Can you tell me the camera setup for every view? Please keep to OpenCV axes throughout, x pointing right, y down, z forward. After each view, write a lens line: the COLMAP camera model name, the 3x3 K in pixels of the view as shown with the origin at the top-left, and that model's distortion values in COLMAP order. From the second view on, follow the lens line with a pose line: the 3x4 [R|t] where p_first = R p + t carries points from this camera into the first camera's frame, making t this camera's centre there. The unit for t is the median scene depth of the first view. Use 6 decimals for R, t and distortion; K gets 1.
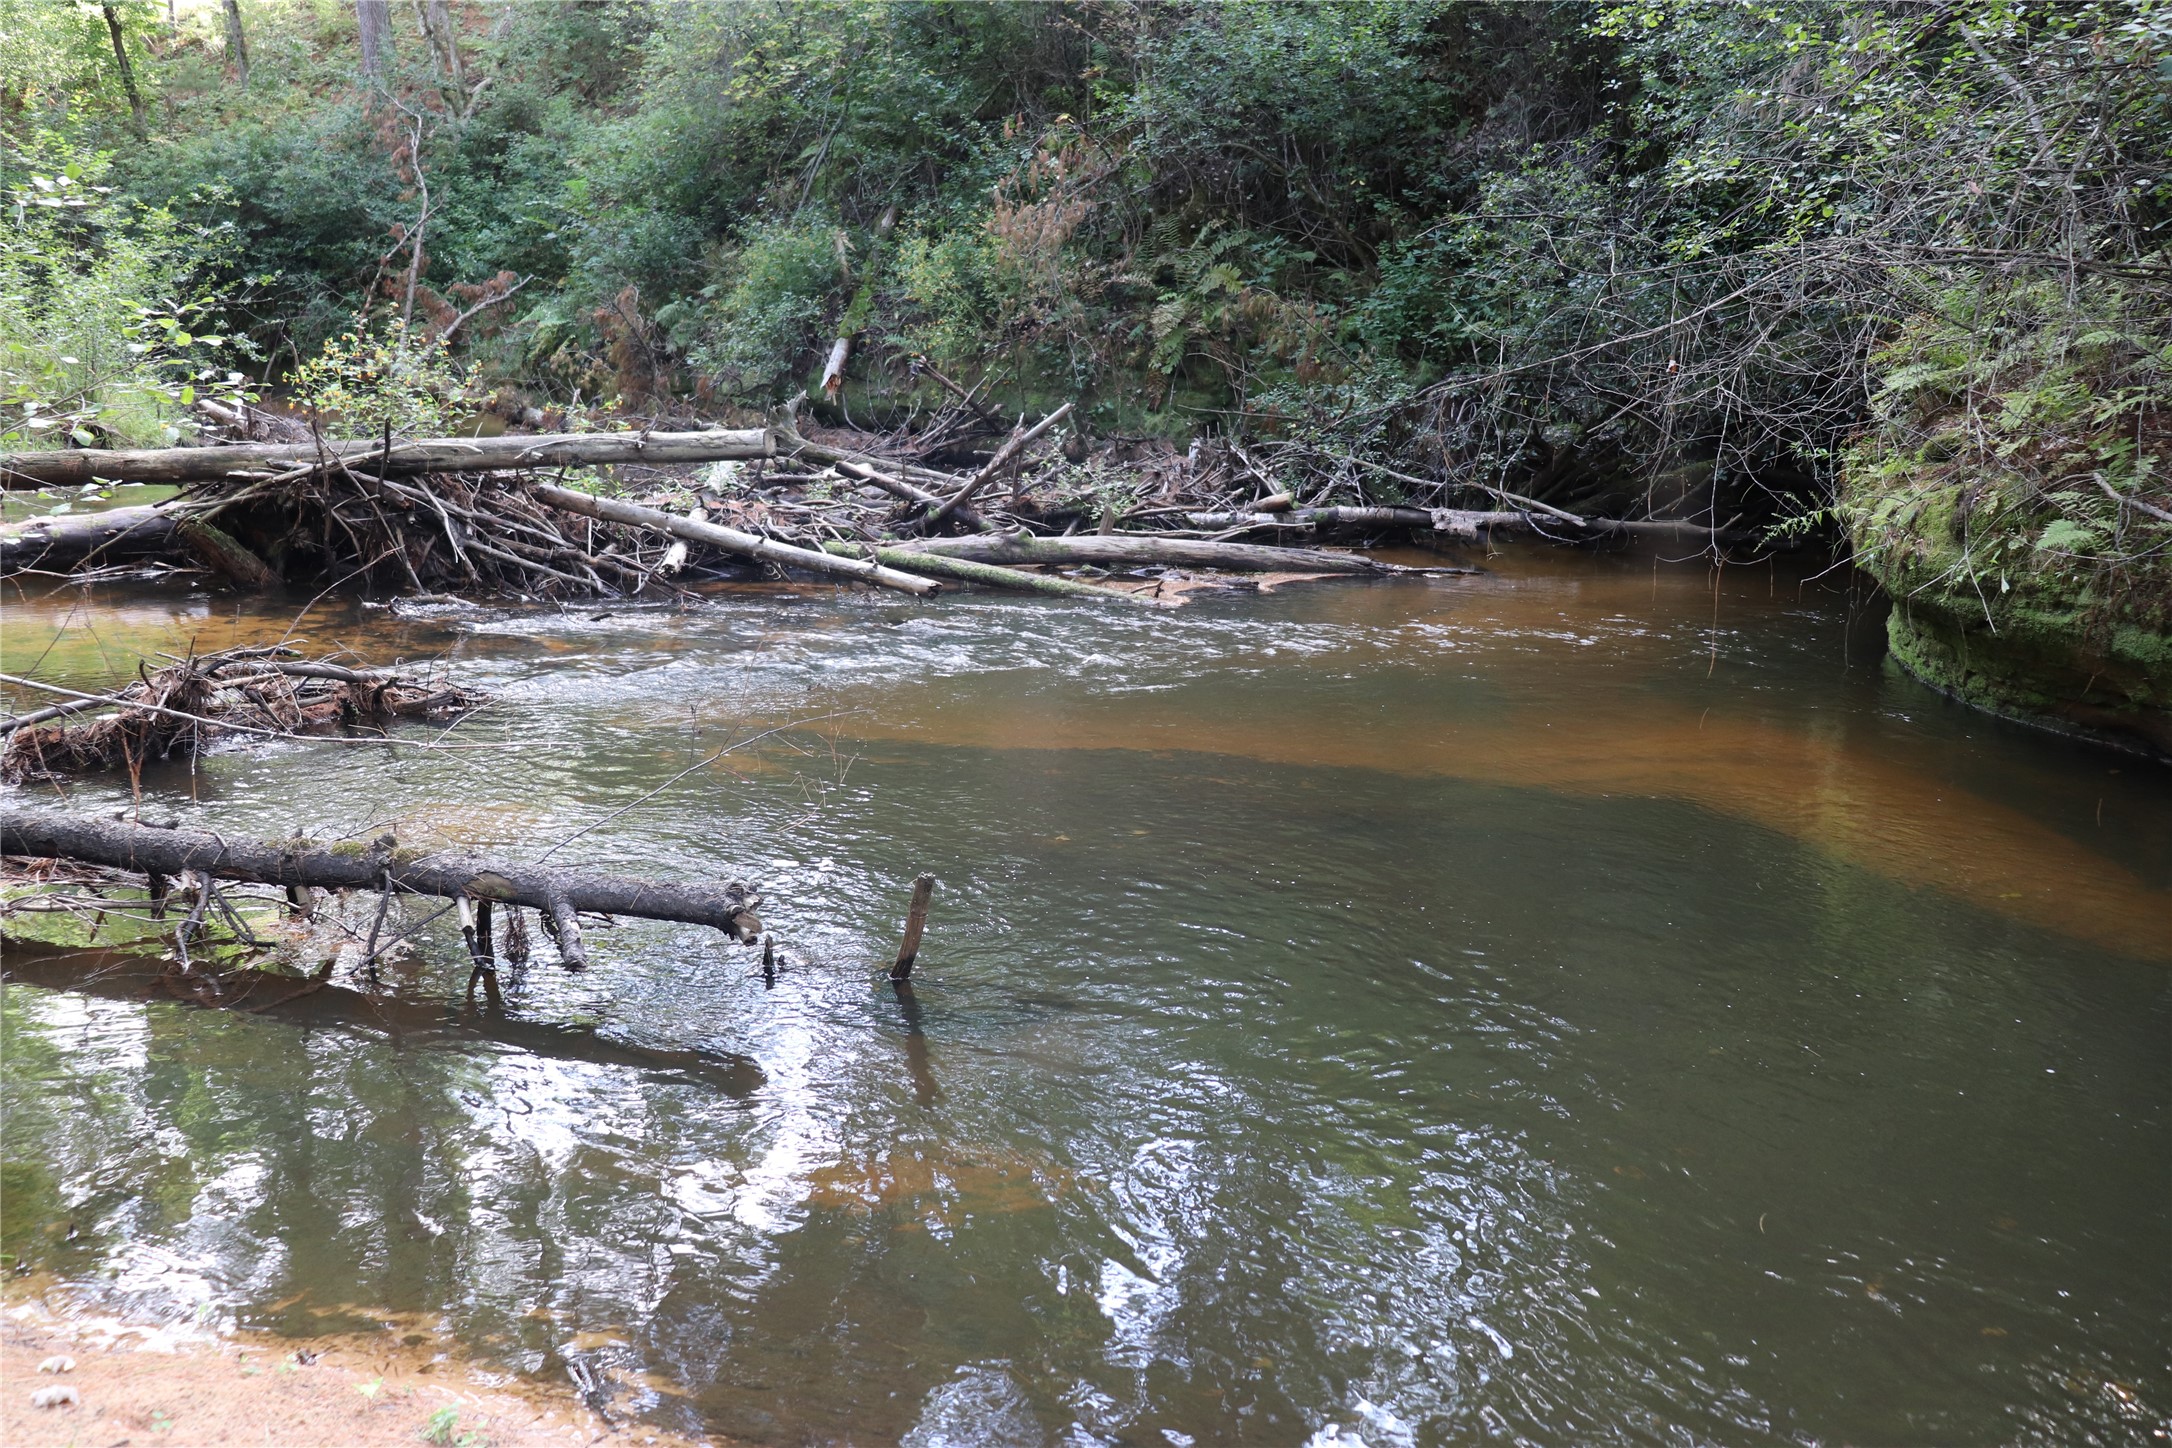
lens RADIAL K [[1806.0, 0, 1041.4], [0, 1806.0, 729.8], [0, 0, 1]] dist [-0.175864, 0.147230]
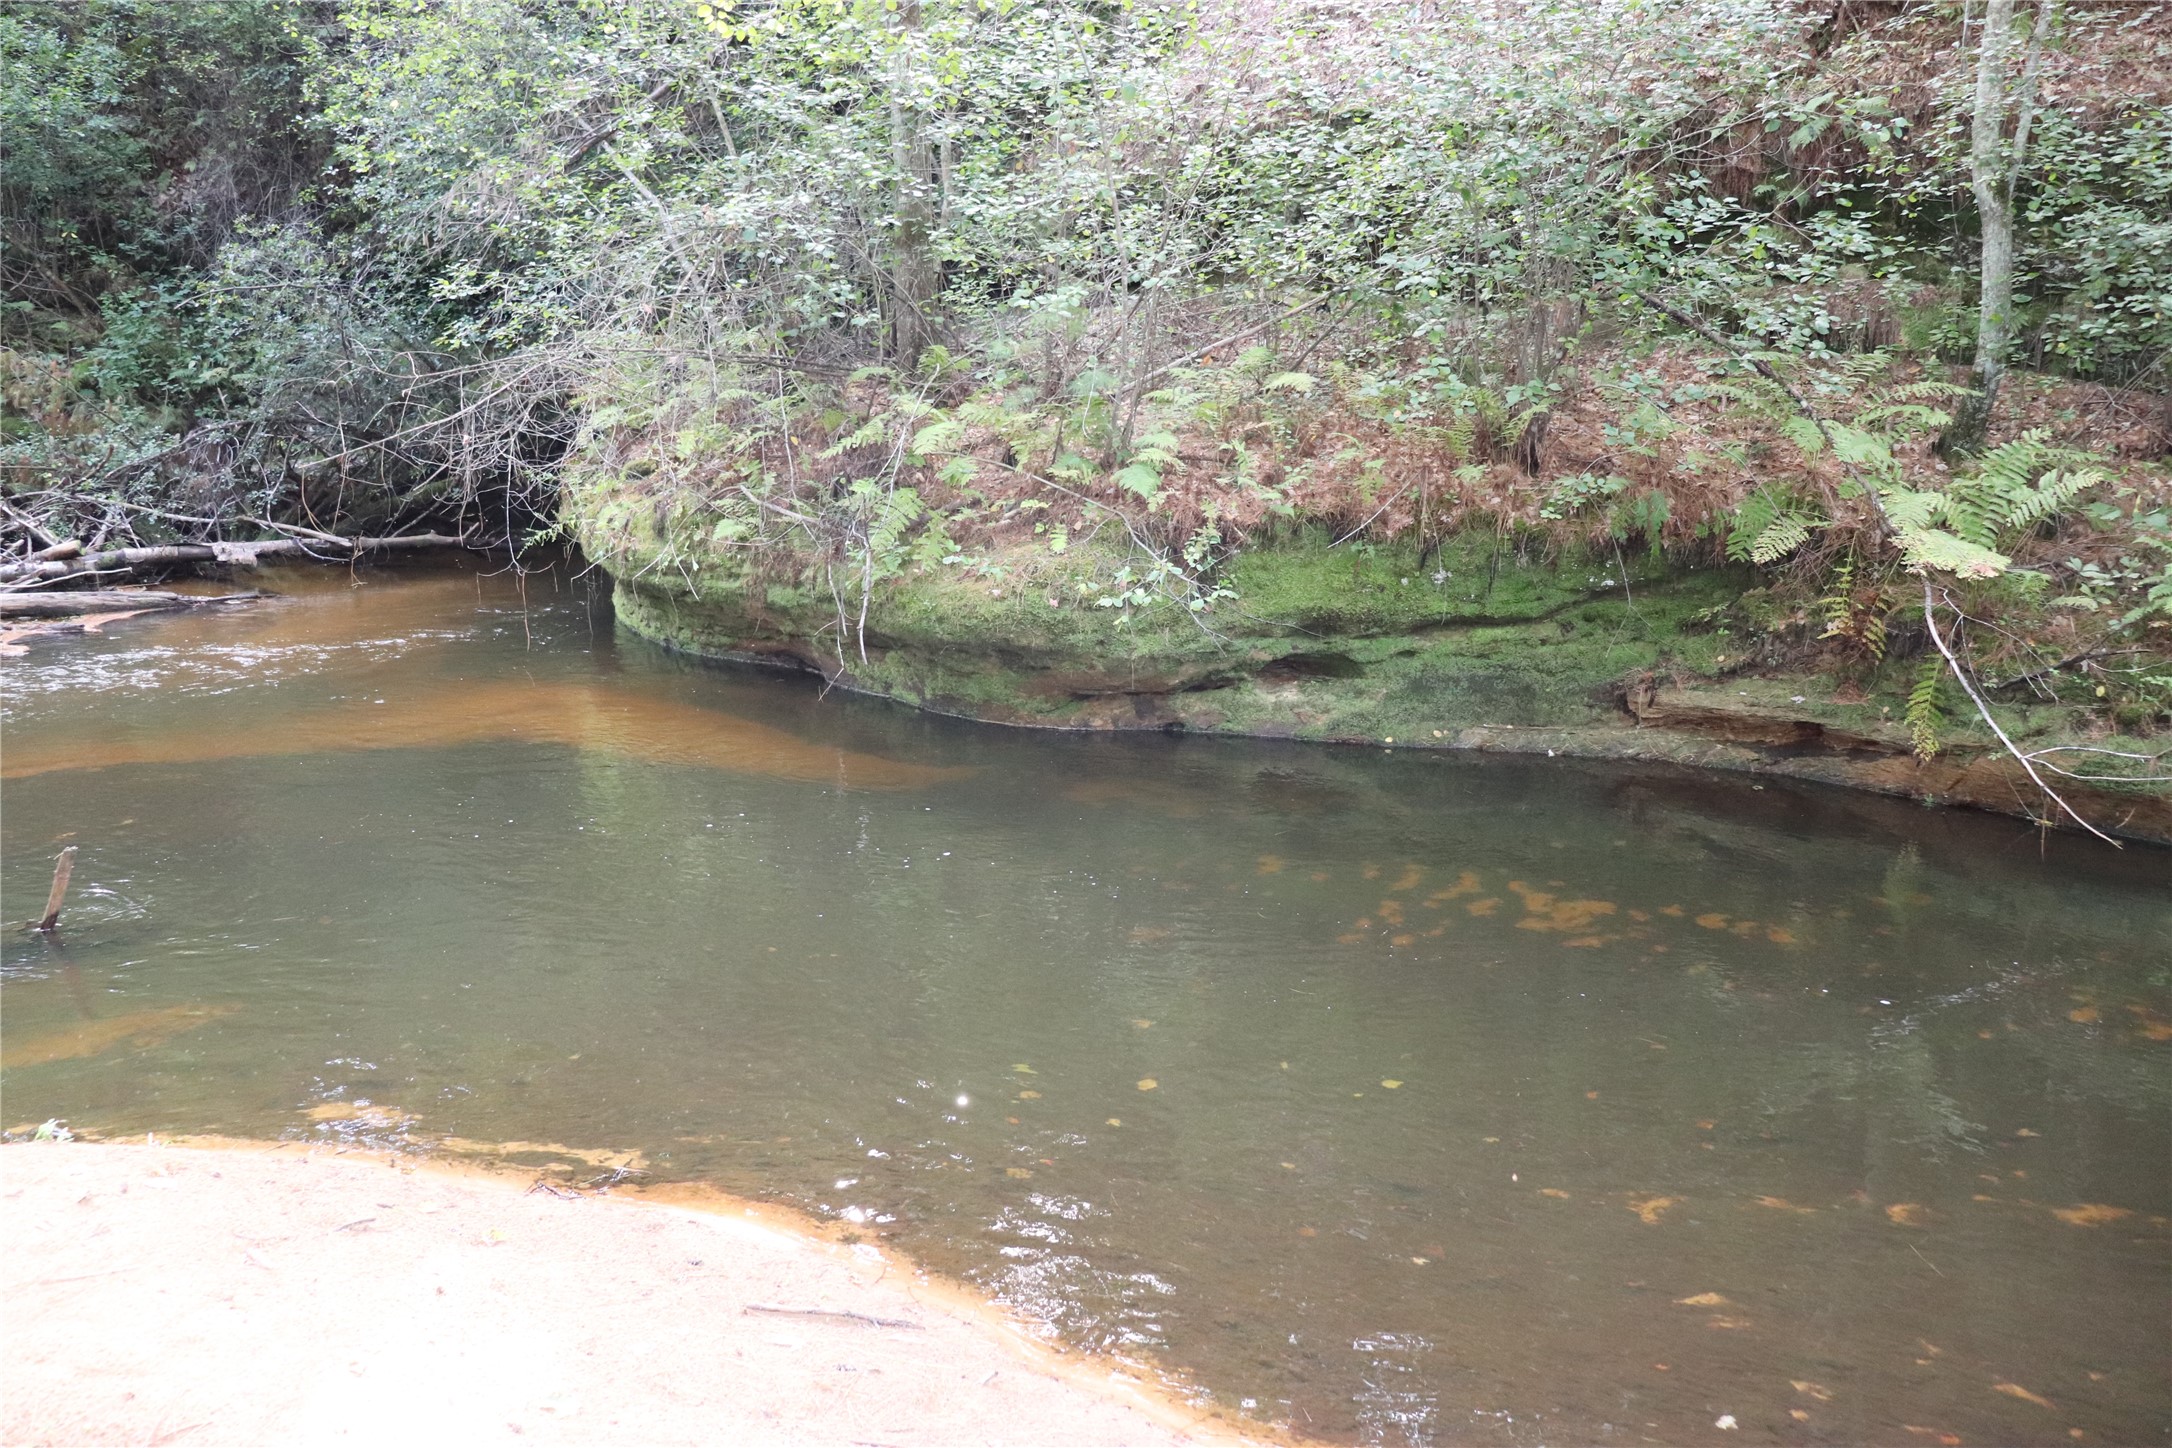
lens RADIAL K [[1806.0, 0, 1041.4], [0, 1806.0, 729.8], [0, 0, 1]] dist [-0.175864, 0.147230]
pose [[0.752588, -0.142101, 0.642976, -0.128381], [0.140274, 0.988622, 0.054304, 0.007534], [-0.643377, 0.049325, 0.763959, -0.199957]]
